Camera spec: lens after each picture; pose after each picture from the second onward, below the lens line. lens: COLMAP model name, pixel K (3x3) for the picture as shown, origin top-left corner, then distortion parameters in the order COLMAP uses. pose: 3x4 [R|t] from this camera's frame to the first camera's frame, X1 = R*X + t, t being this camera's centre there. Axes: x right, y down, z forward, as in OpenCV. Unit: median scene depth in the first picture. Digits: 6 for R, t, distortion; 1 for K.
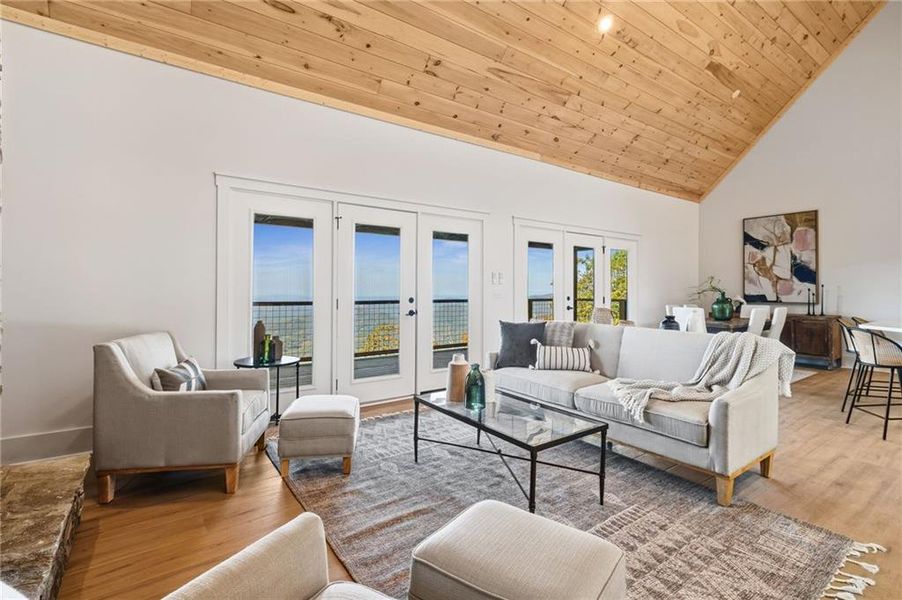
lens RADIAL K [[418.6, 0, 451.4], [0, 418.6, 291.6], [0, 0, 1]] dist [-0.002290, -0.001367]
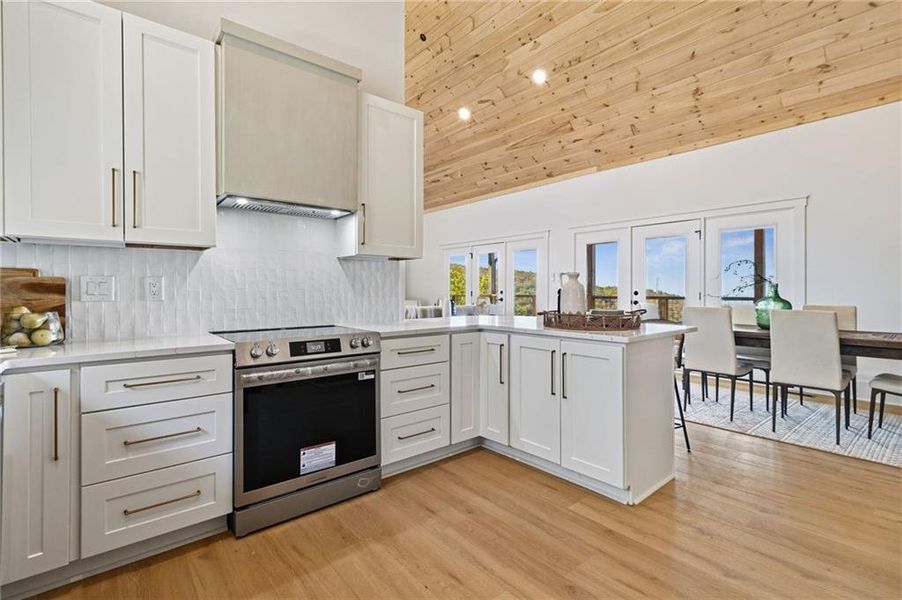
lens RADIAL K [[418.6, 0, 448.9], [0, 418.6, 292.9], [0, 0, 1]] dist [-0.002290, -0.001367]
pose [[0.081752, -0.000776, -0.996652, 1.623726], [-0.003788, 0.999992, -0.001089, 0.025119], [0.996646, 0.003864, 0.081748, 0.621257]]
